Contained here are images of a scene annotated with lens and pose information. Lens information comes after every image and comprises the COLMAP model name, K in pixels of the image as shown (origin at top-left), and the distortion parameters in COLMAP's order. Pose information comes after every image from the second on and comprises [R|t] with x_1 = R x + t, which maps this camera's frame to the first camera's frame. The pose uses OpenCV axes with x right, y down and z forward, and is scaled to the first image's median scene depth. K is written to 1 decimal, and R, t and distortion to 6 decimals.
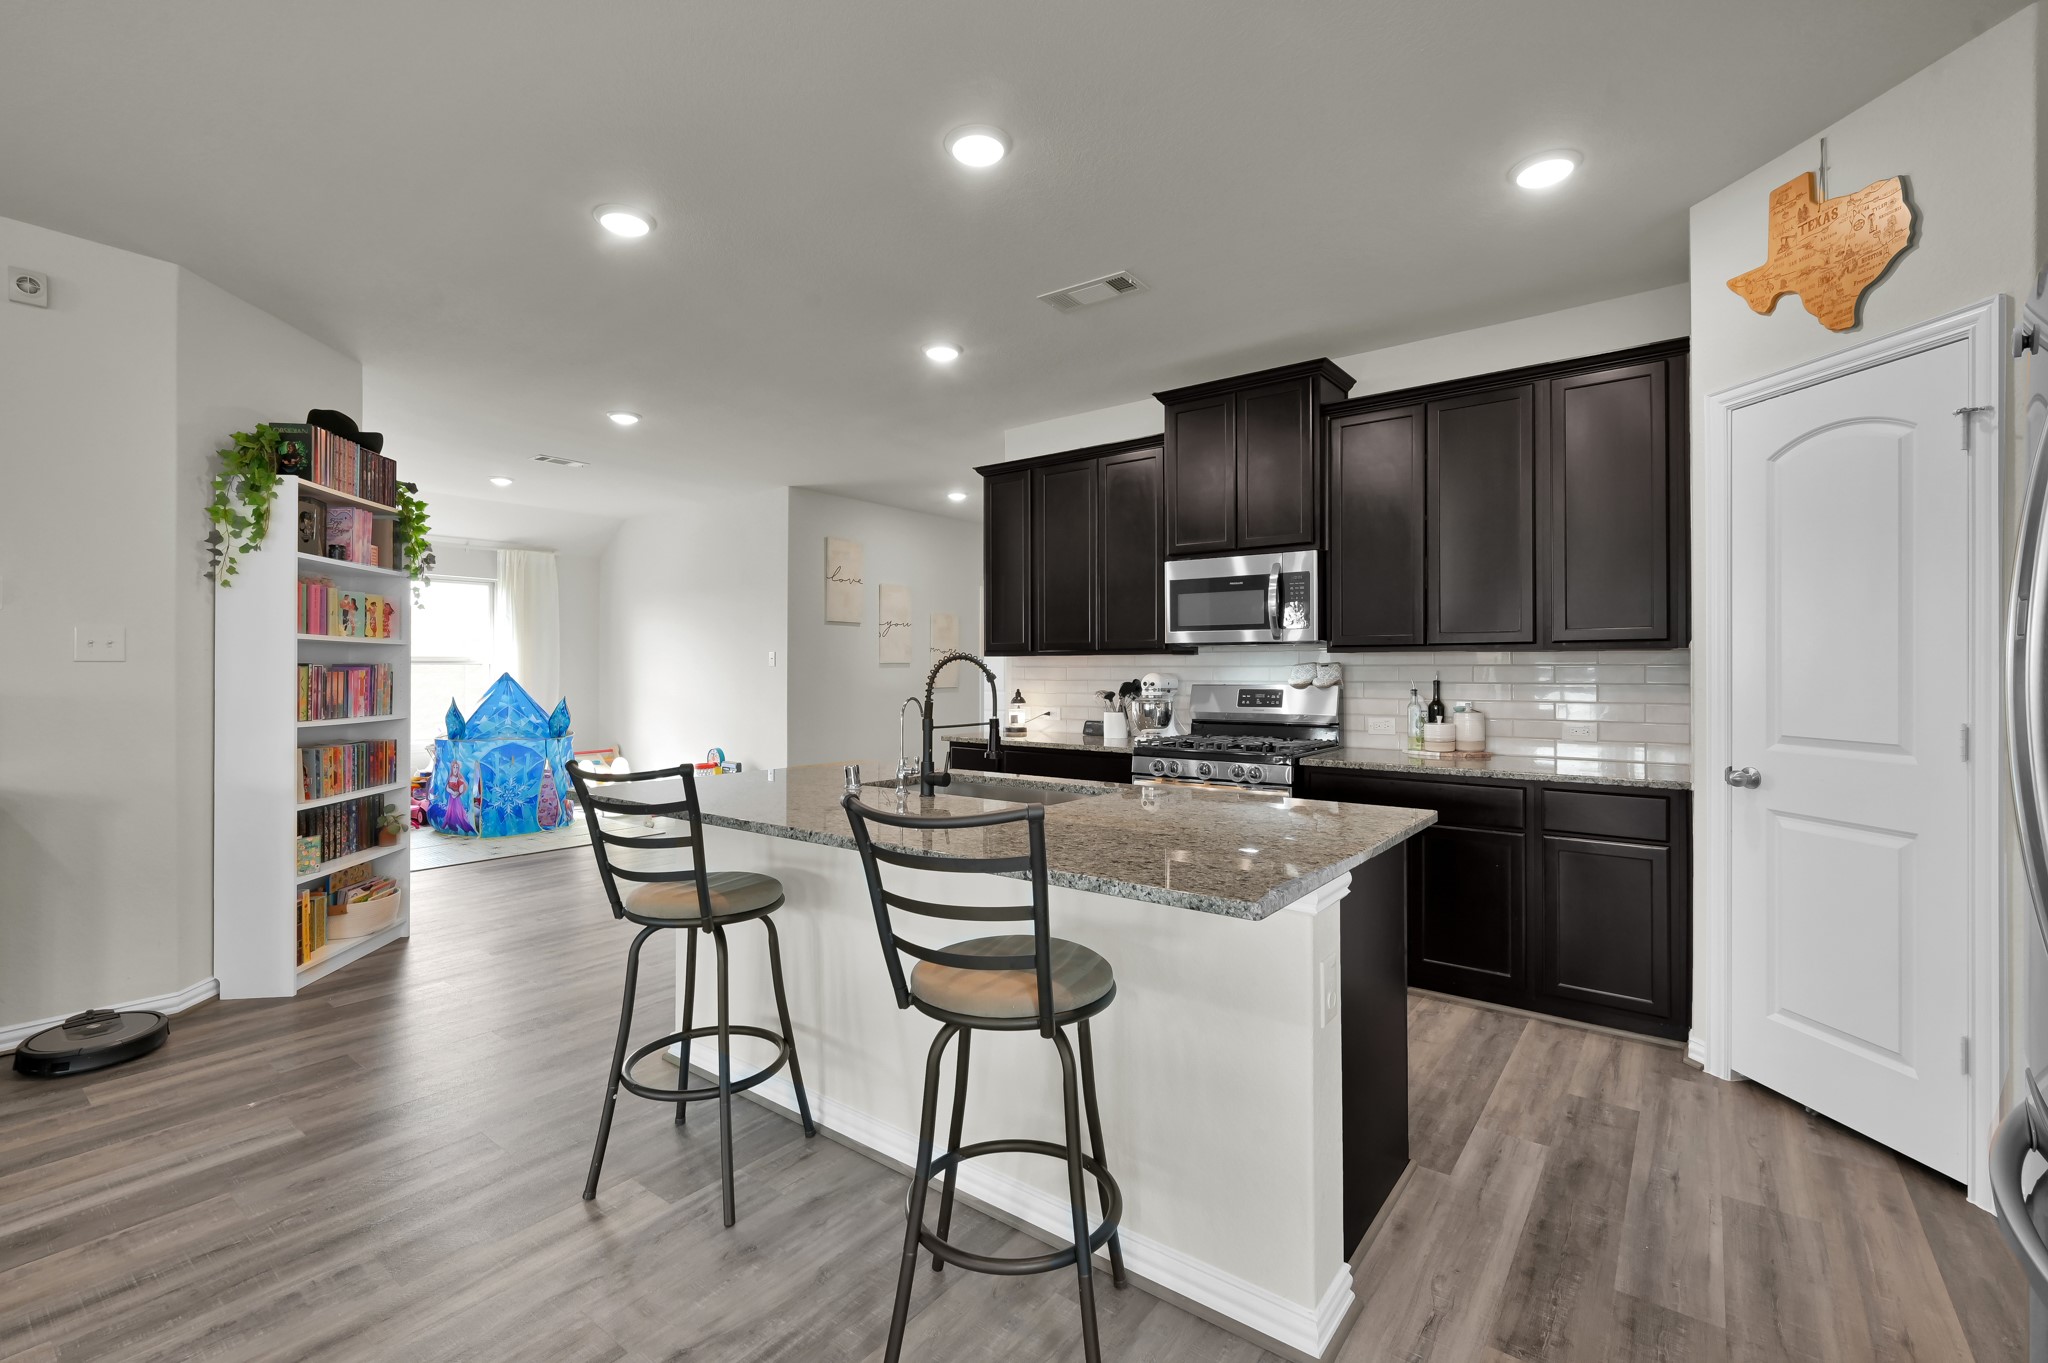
lens RADIAL K [[875.2, 0, 1030.4], [0, 875.2, 662.8], [0, 0, 1]] dist [-0.002051, 0.000729]
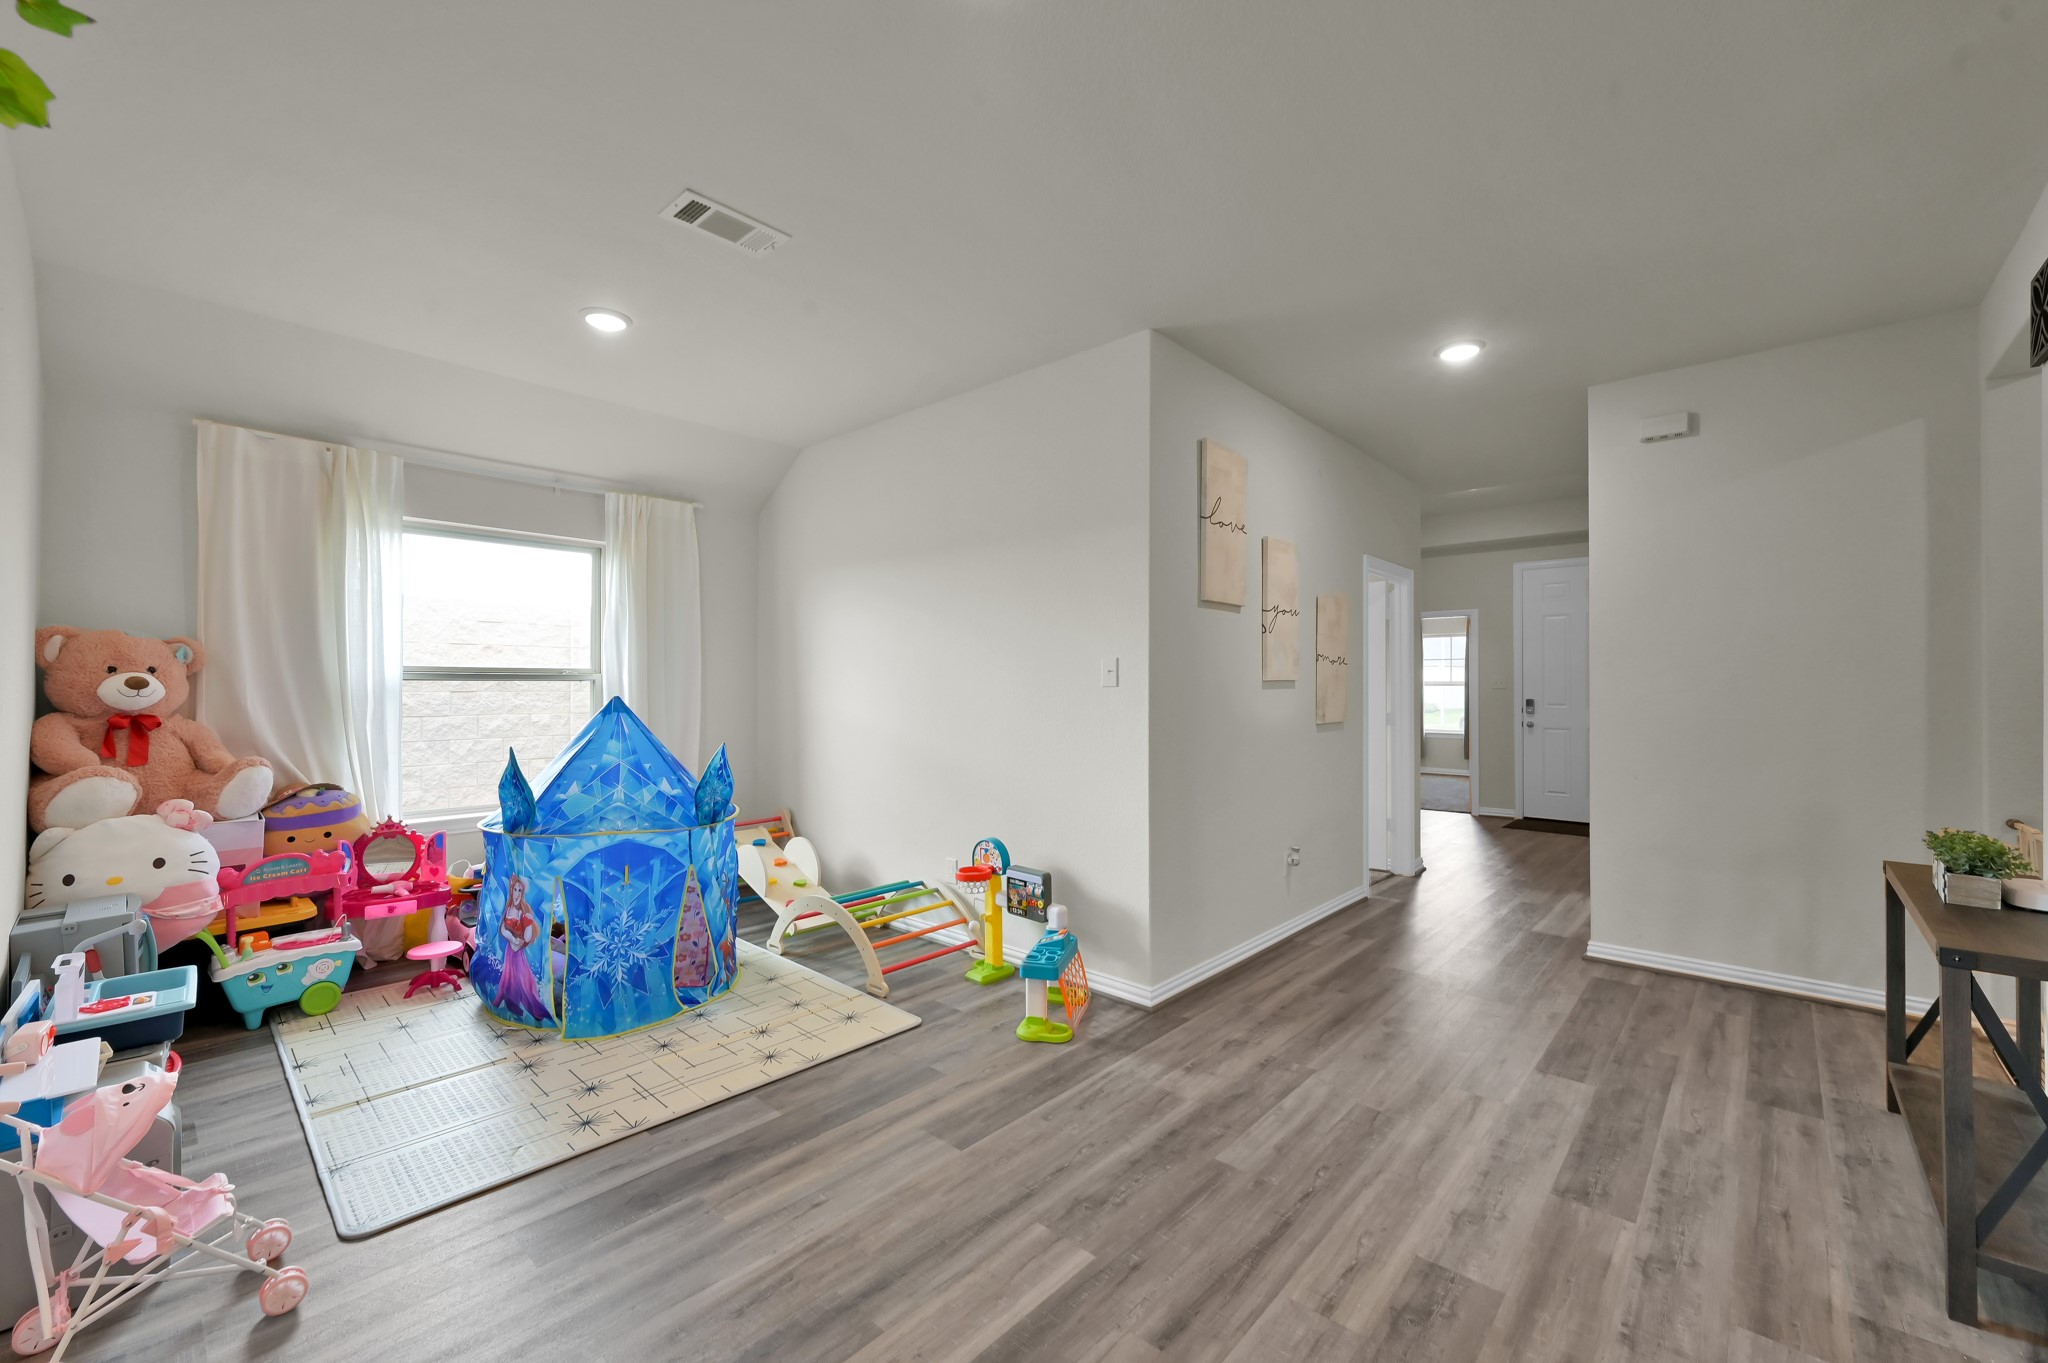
lens RADIAL K [[820.2, 0, 1022.6], [0, 820.2, 679.6], [0, 0, 1]] dist [-0.001536, 0.000062]
pose [[0.996205, 0.002338, -0.087012, -0.487061], [-0.002394, 0.999997, -0.000543, 0.000677], [0.087011, 0.000750, 0.996207, 0.824789]]
